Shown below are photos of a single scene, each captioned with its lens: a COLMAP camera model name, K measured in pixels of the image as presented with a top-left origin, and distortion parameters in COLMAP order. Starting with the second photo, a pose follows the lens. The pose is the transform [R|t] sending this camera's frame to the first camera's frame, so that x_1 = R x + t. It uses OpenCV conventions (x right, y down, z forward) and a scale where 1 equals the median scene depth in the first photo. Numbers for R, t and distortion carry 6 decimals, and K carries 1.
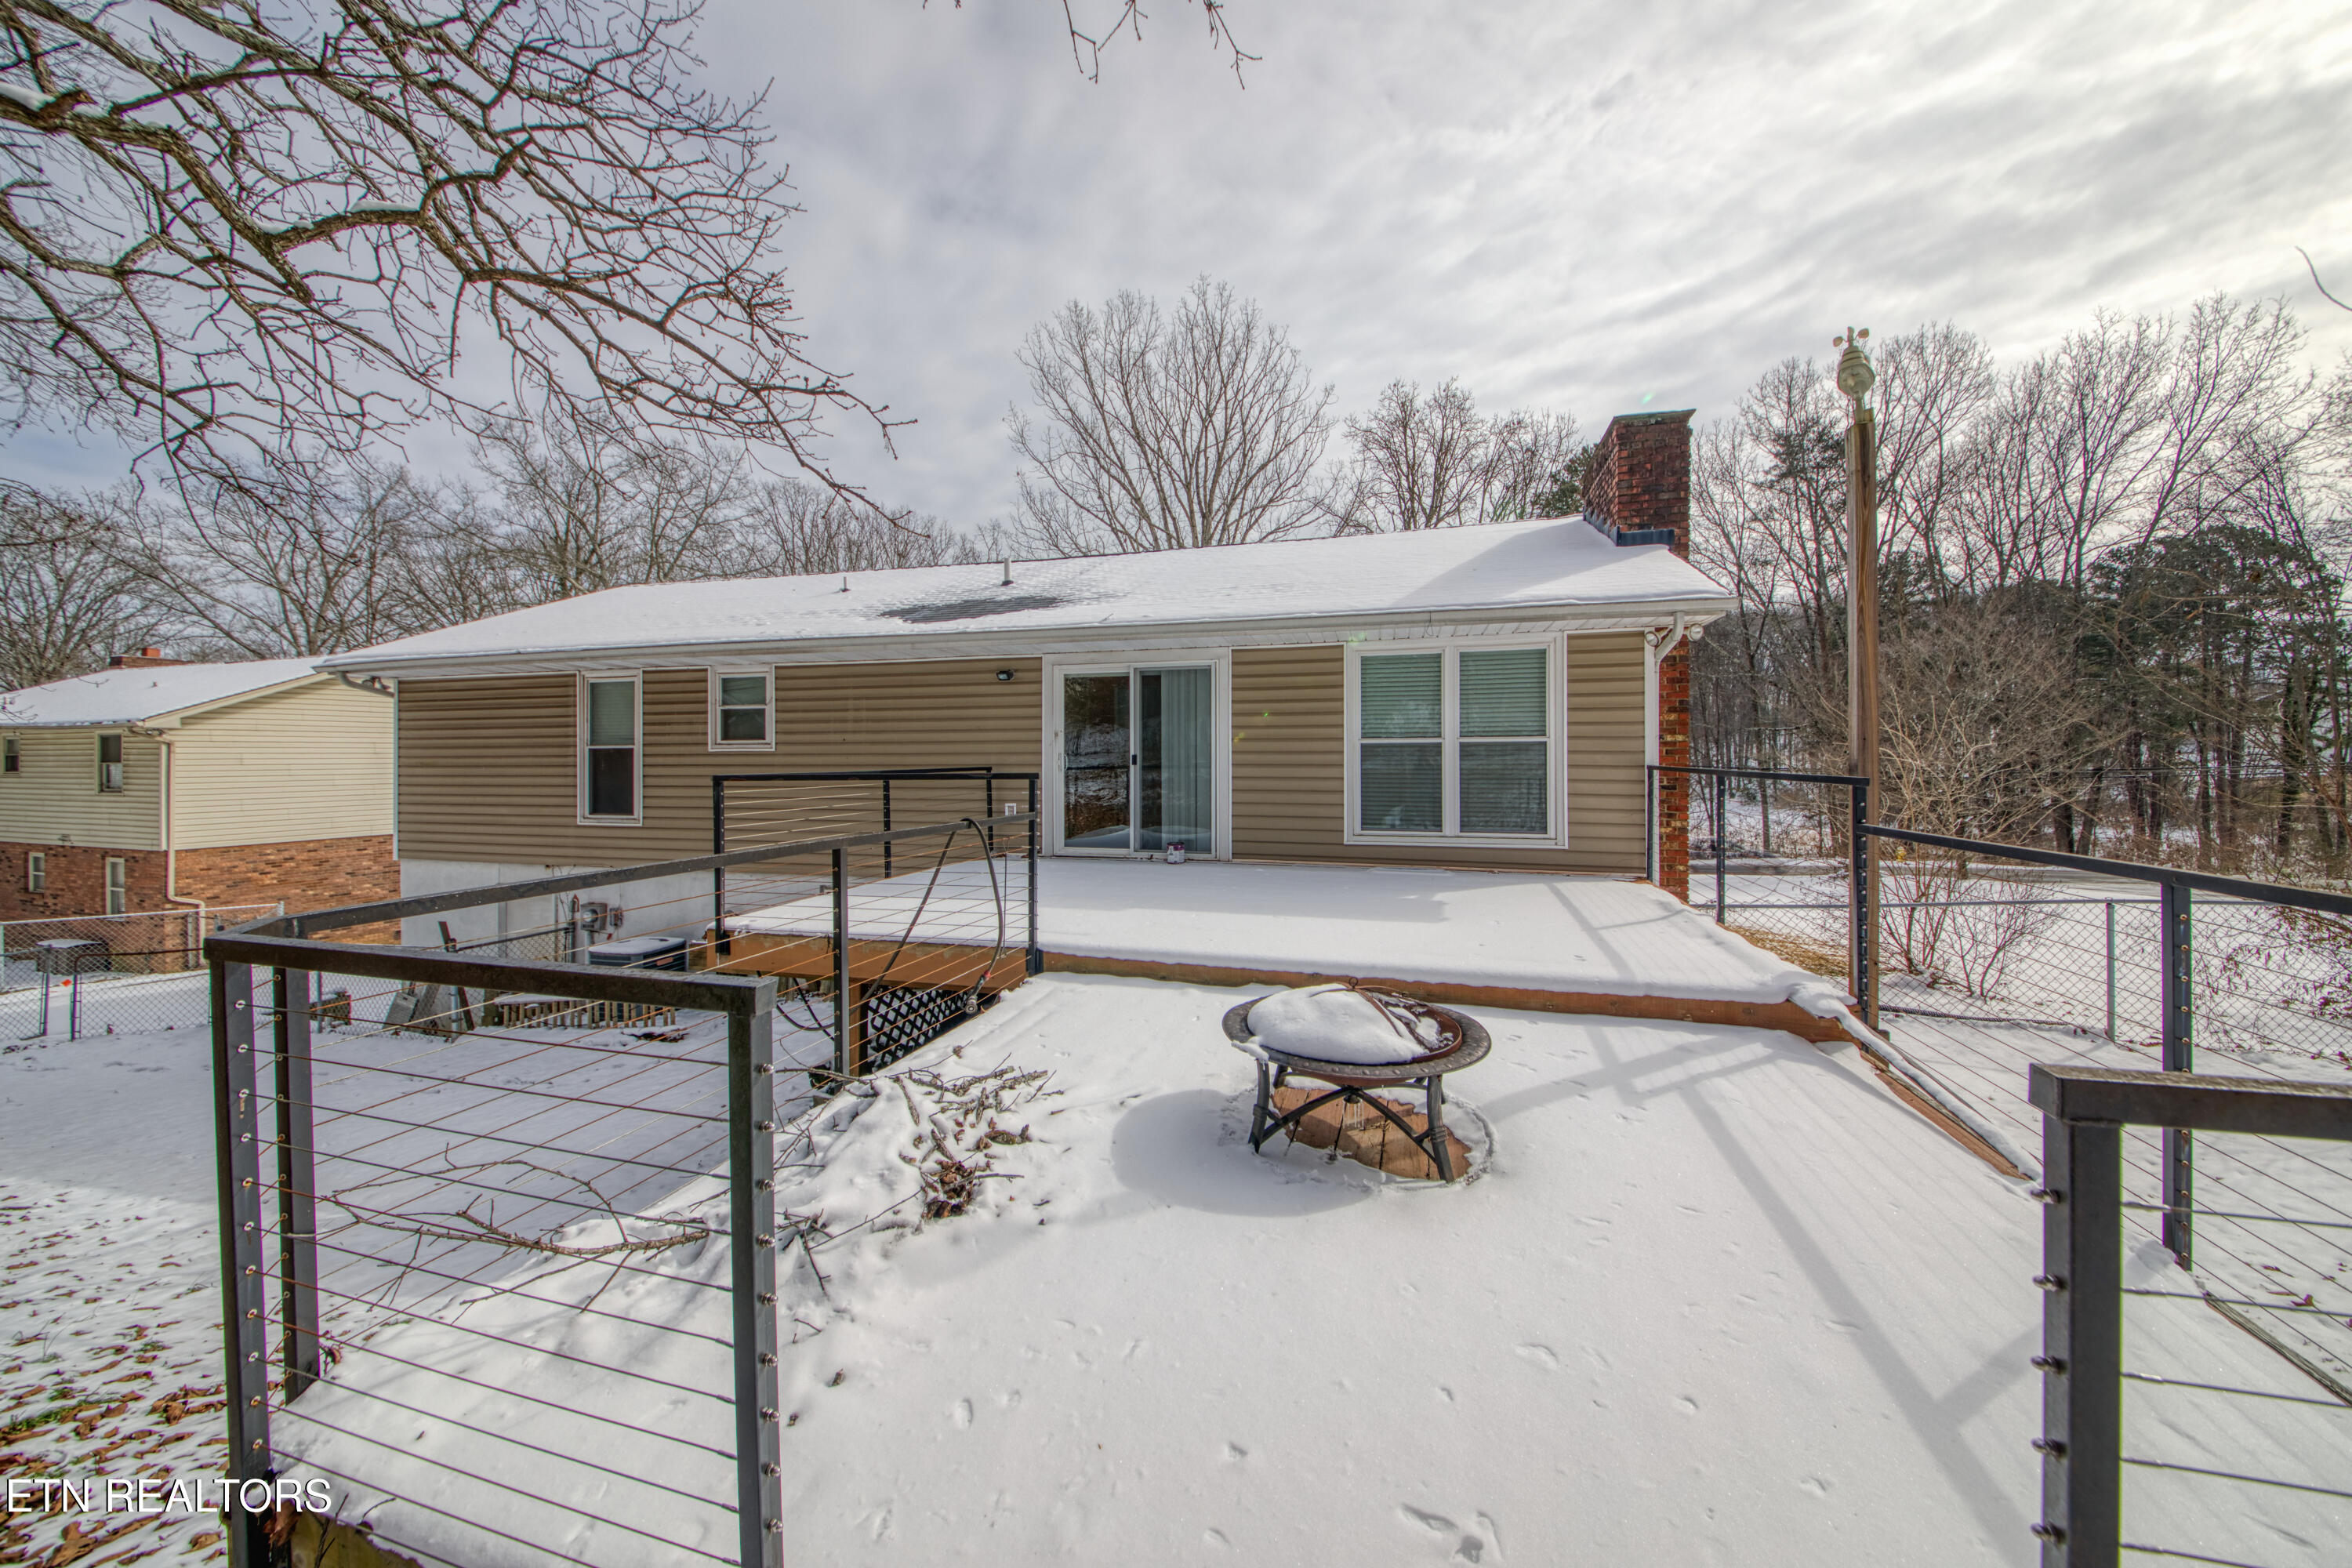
lens RADIAL K [[833.0, 0, 1189.7], [0, 833.0, 777.8], [0, 0, 1]] dist [-0.019933, -0.001258]
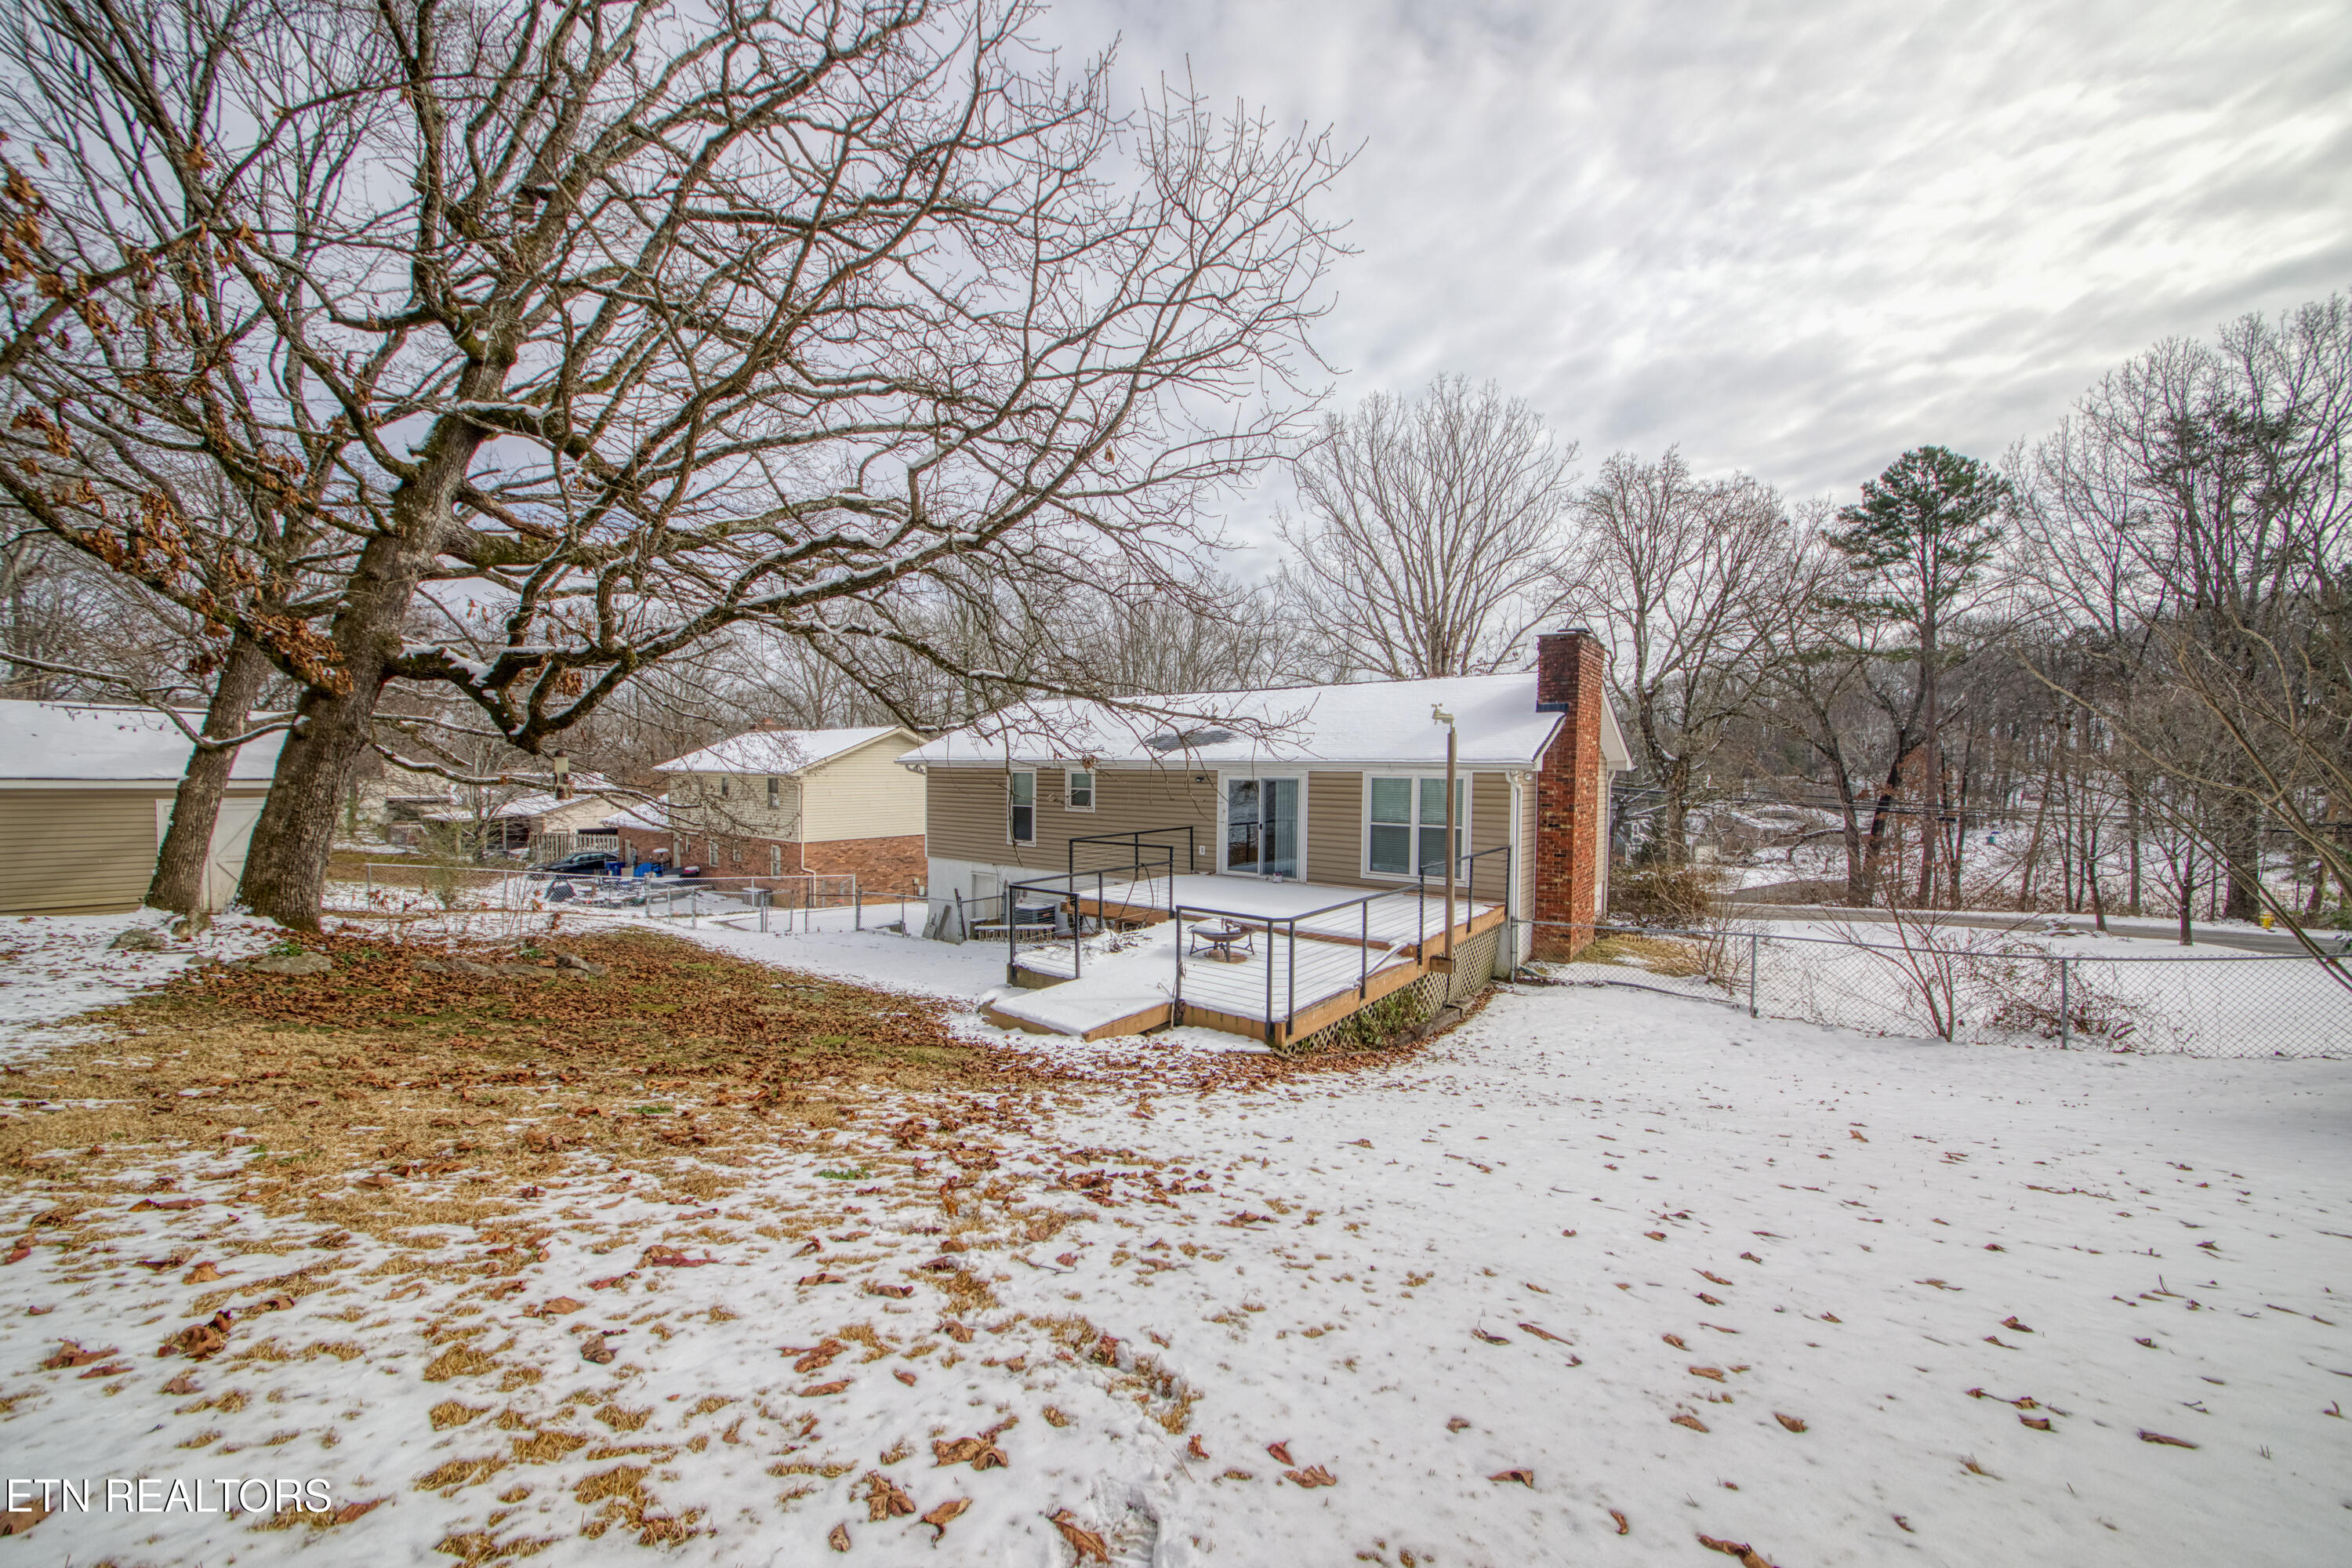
lens RADIAL K [[833.0, 0, 1168.6], [0, 833.0, 782.9], [0, 0, 1]] dist [-0.019933, -0.001258]
pose [[0.928043, 0.019955, -0.371939, 0.450636], [-0.022840, 0.999734, -0.003351, -0.108881], [0.371773, 0.011605, 0.928251, -0.877914]]
